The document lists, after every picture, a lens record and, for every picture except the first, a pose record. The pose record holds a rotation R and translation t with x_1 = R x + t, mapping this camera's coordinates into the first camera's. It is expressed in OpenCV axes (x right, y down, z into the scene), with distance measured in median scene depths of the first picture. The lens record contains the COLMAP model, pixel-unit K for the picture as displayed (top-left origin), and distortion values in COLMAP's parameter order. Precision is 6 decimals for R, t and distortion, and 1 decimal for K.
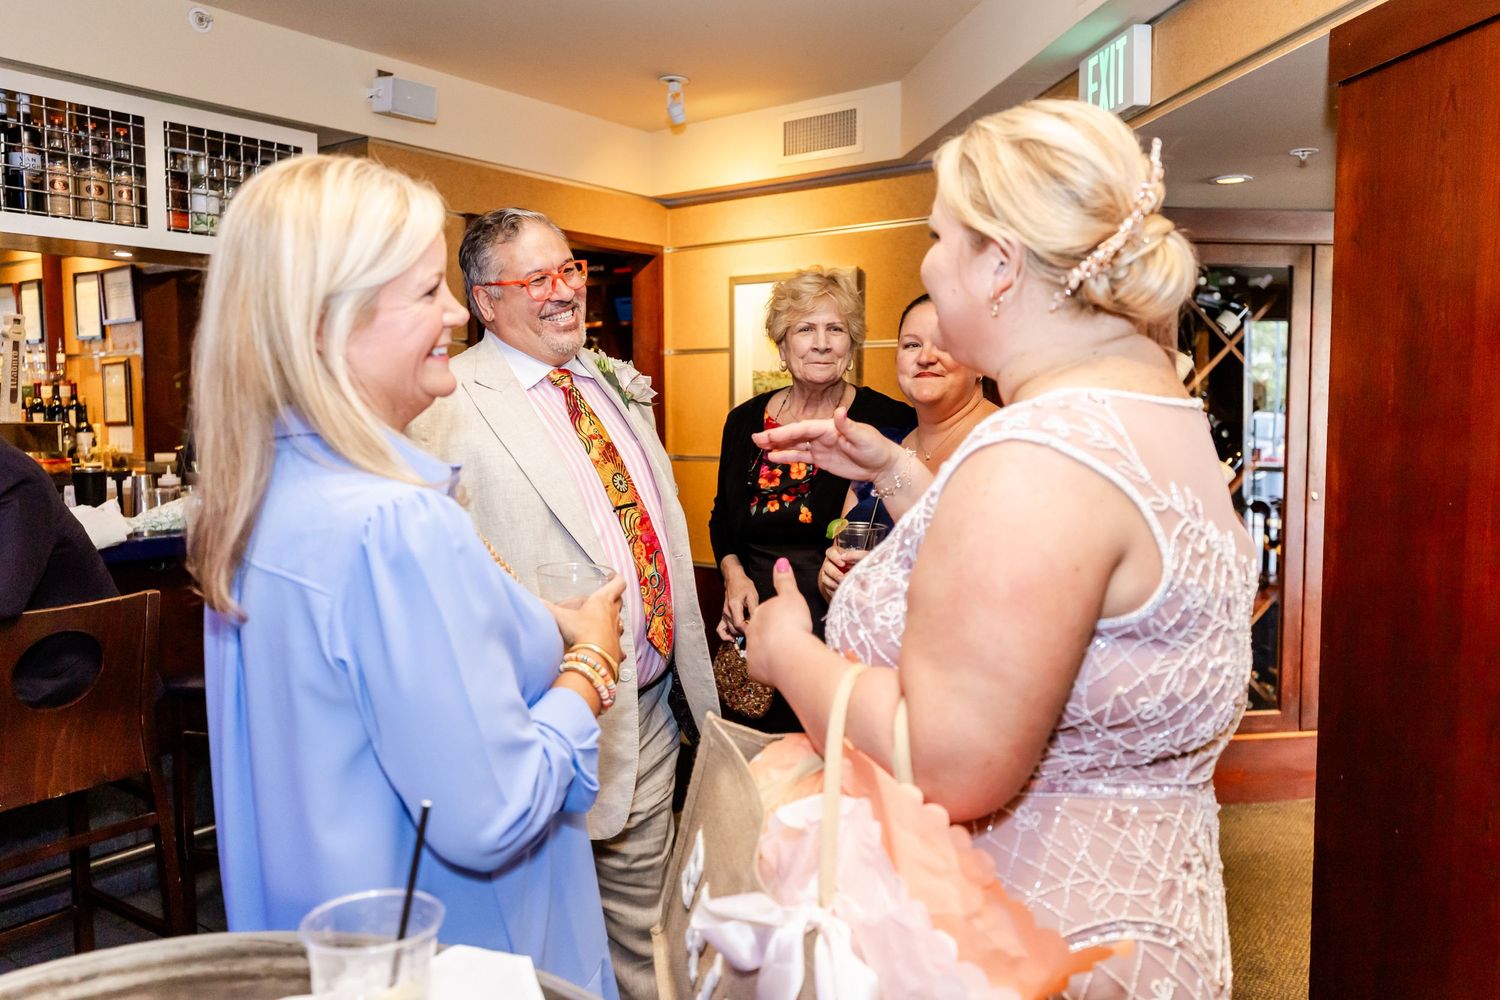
lens RADIAL K [[1141.8, 0, 747.5], [0, 1141.8, 492.3], [0, 0, 1]] dist [-0.024074, 0.011141]
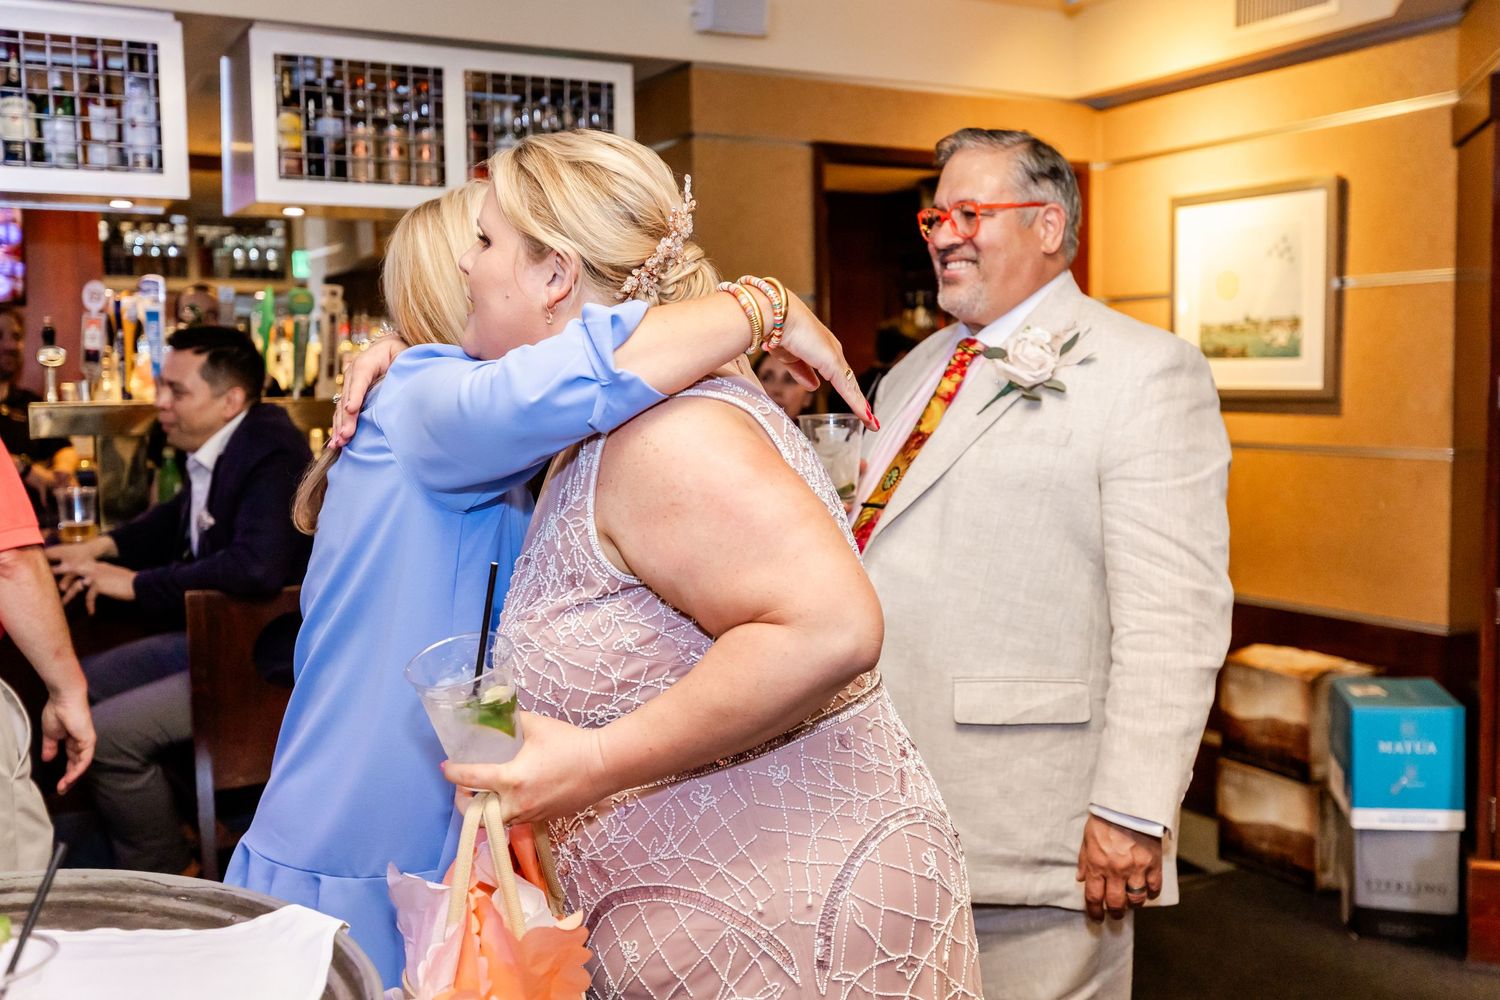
lens RADIAL K [[1504.1, 0, 709.2], [0, 1504.1, 496.4], [0, 0, 1]] dist [0.000539, 0.000000]
pose [[0.907911, 0.027217, -0.418278, 0.185627], [-0.021688, 0.999603, 0.017968, -0.006575], [0.418601, -0.007242, 0.908141, -0.031938]]
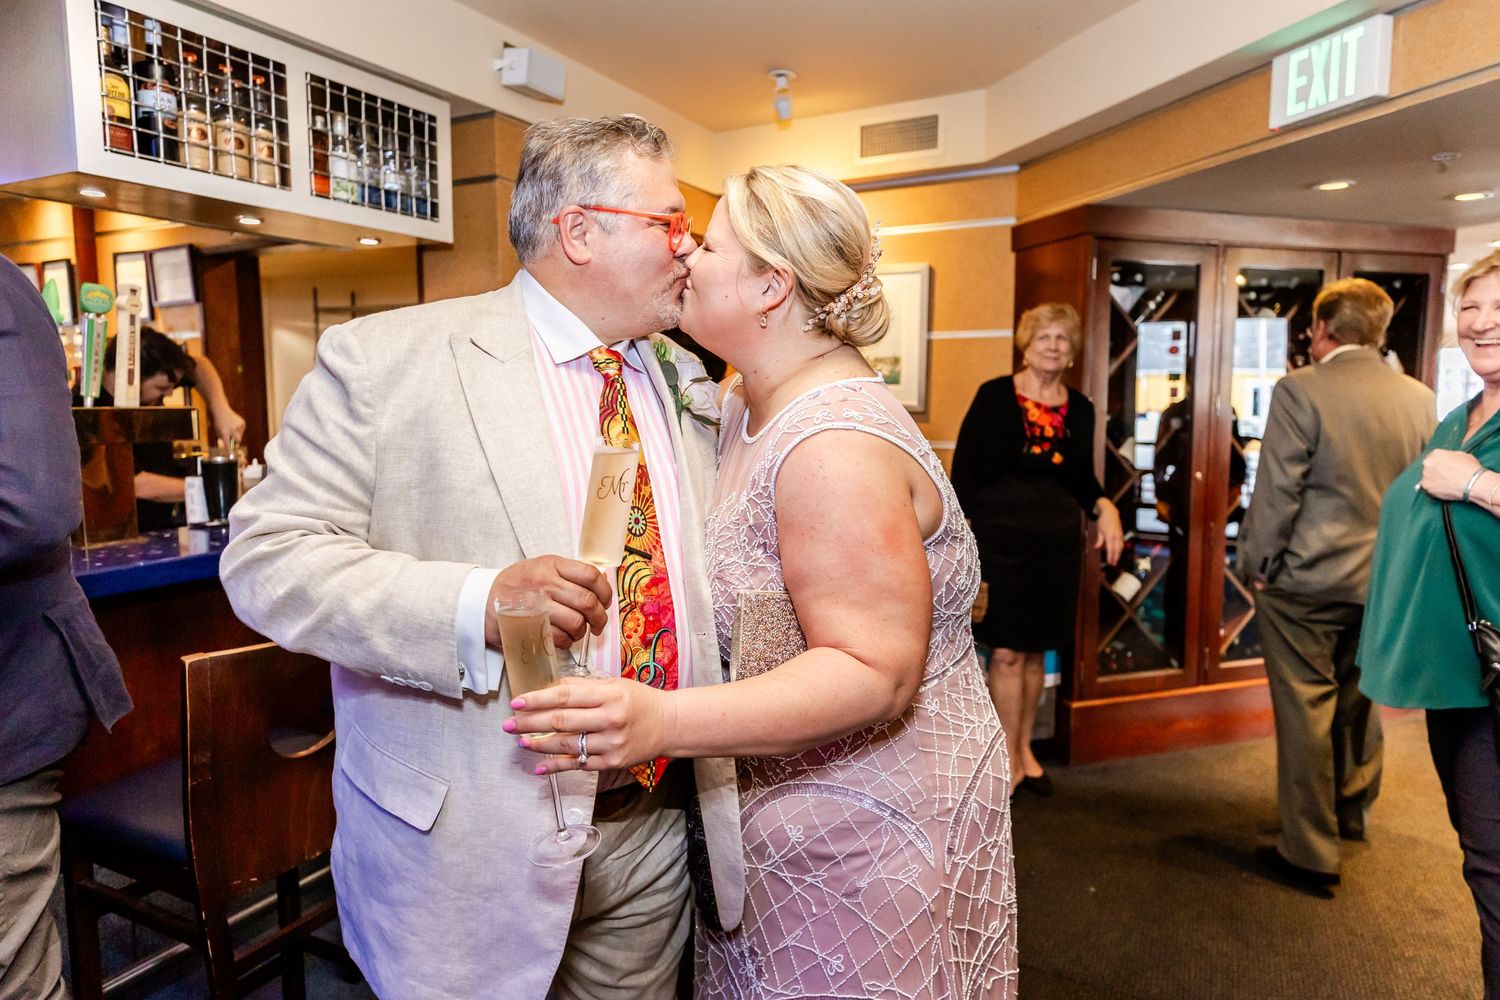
lens RADIAL K [[910.9, 0, 755.1], [0, 910.9, 493.6], [0, 0, 1]] dist [0.003765, -0.003814]
pose [[0.988244, -0.013404, 0.152297, -0.271885], [0.008298, 0.999384, 0.034110, -0.014133], [-0.152661, -0.032445, 0.987746, 0.216393]]
